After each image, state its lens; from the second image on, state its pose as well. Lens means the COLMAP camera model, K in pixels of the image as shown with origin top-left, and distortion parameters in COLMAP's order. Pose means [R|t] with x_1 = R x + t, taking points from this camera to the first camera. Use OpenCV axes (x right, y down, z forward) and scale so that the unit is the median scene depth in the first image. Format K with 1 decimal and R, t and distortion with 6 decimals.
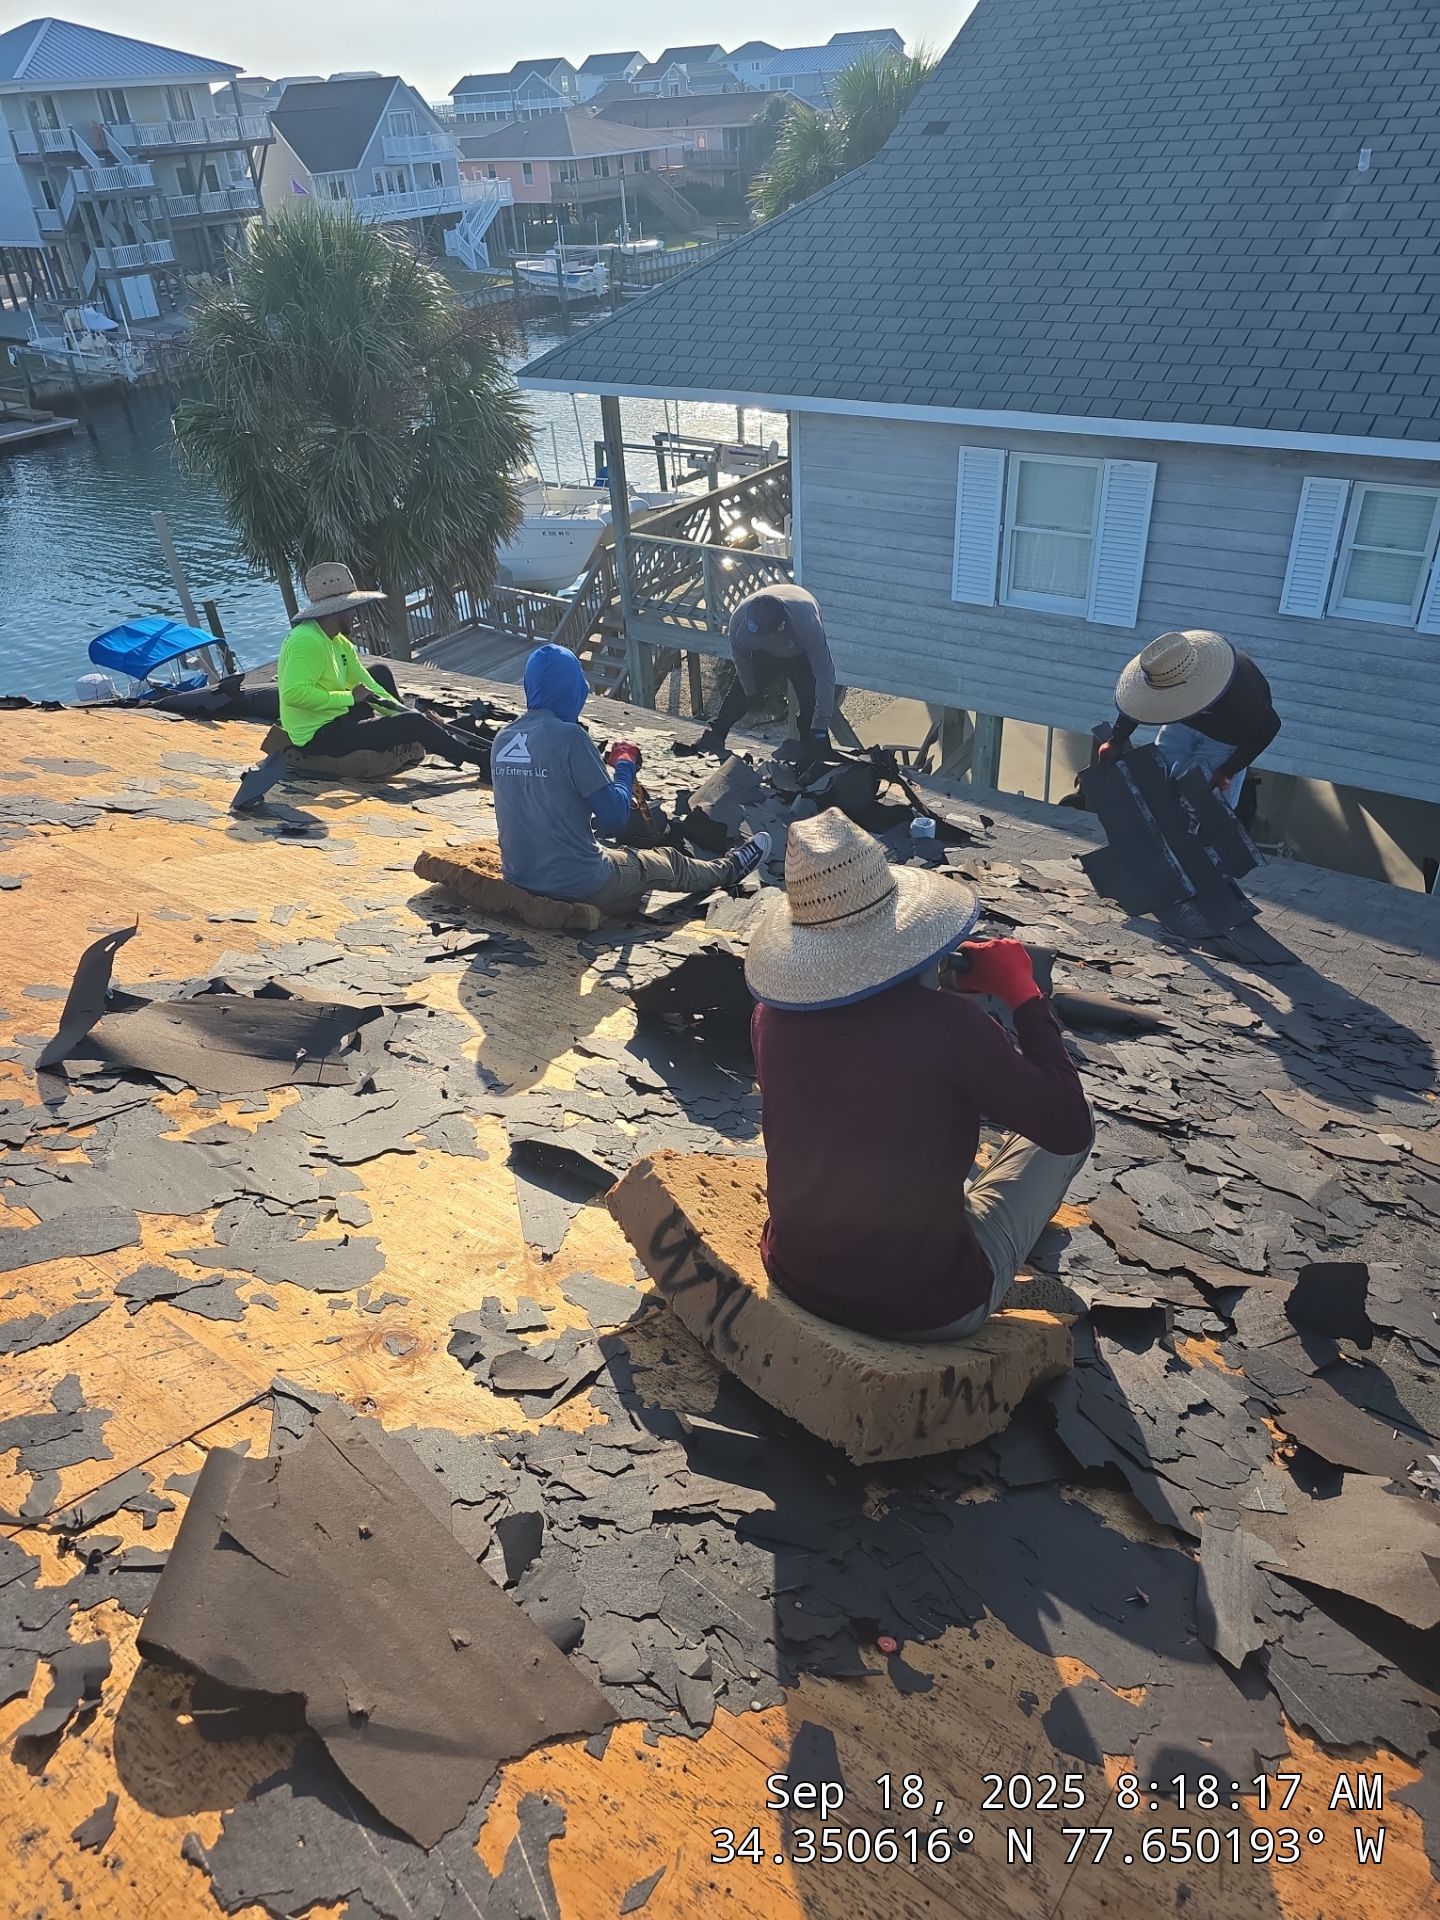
lens RADIAL K [[1291.5, 0, 720.0], [0, 1291.5, 960.0], [0, 0, 1]] dist [0.063552, -0.052979]
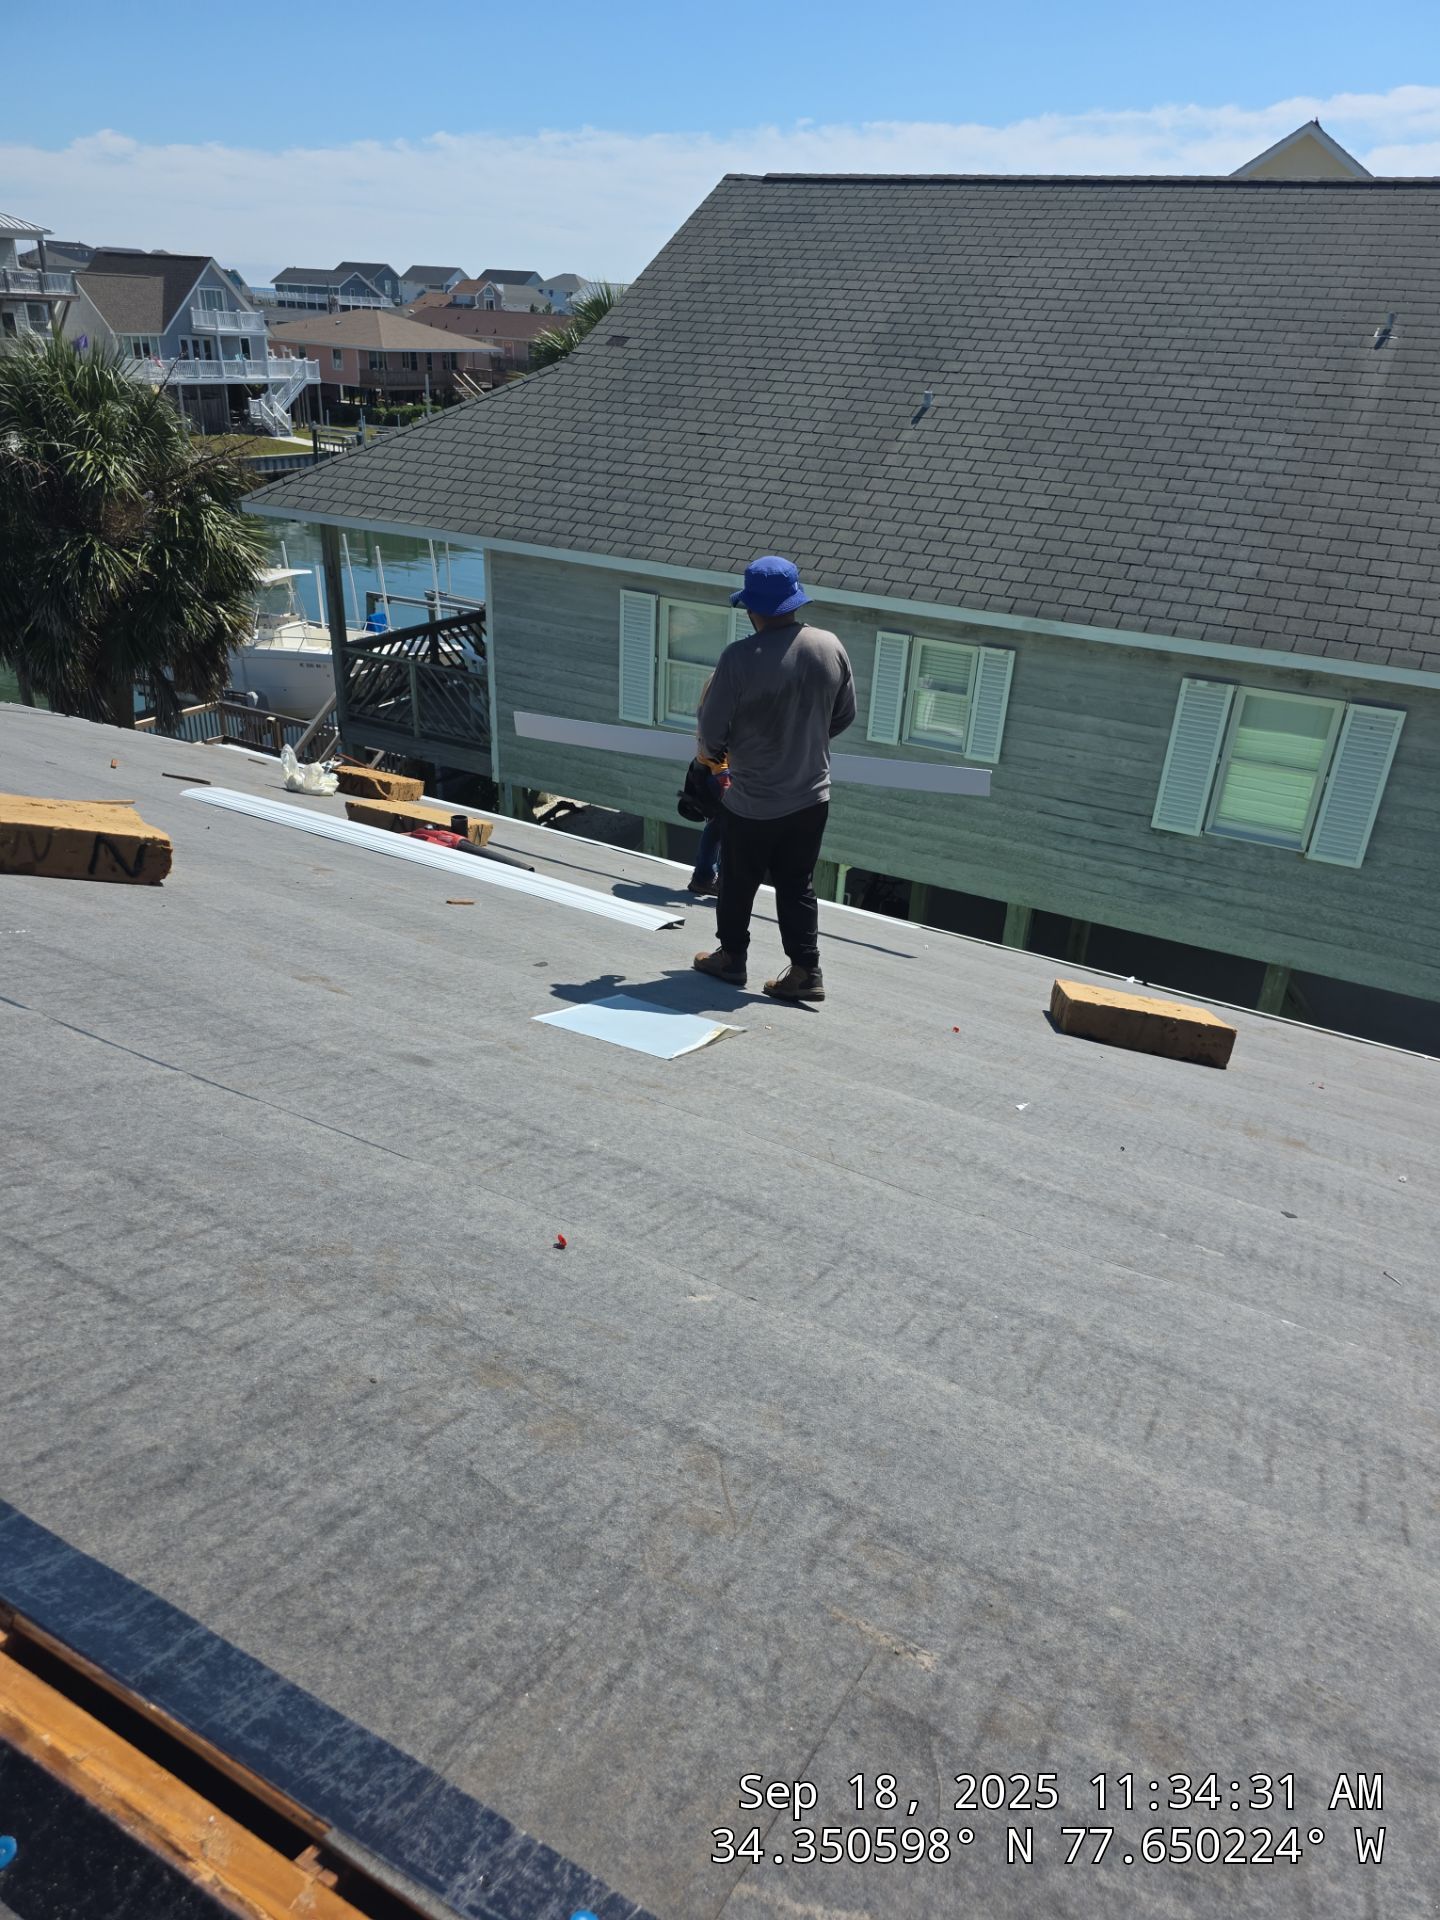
lens RADIAL K [[1291.5, 0, 720.0], [0, 1291.5, 960.0], [0, 0, 1]] dist [0.063552, -0.052979]
pose [[0.987210, 0.041271, 0.153988, 0.095777], [-0.020752, 0.990959, -0.132551, 0.086773], [-0.158066, 0.127661, 0.979141, -0.117265]]
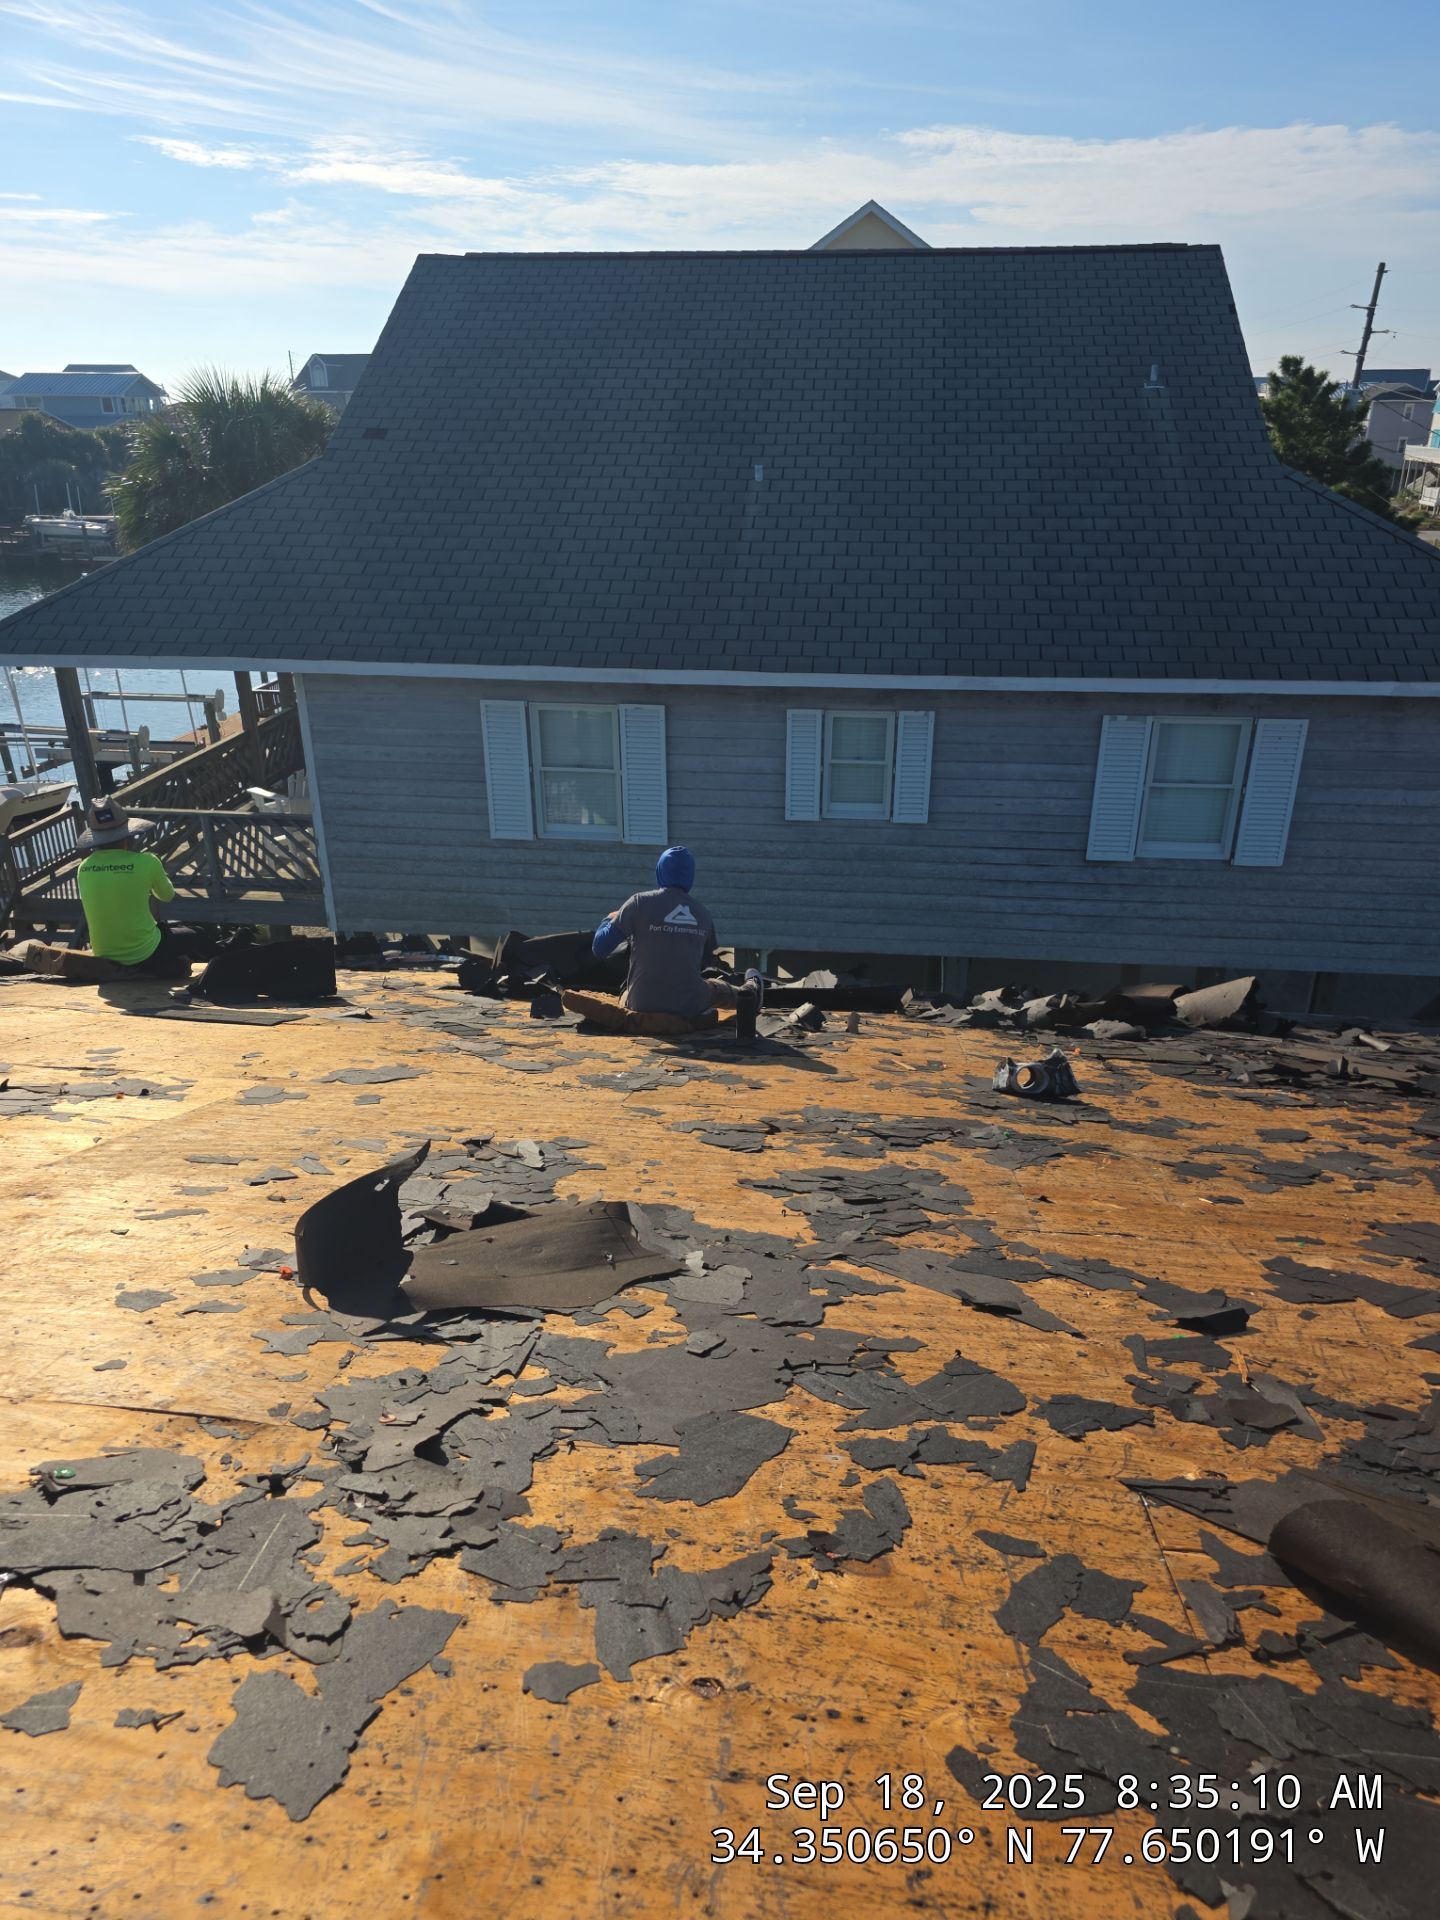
lens RADIAL K [[1263.8, 0, 720.0], [0, 1263.8, 960.0], [0, 0, 1]] dist [0.149716, -0.280502]
pose [[0.879179, -0.139372, 0.455653, -0.138452], [0.224419, 0.964680, -0.137946, 0.002535], [-0.420334, 0.223536, 0.879404, 0.035553]]
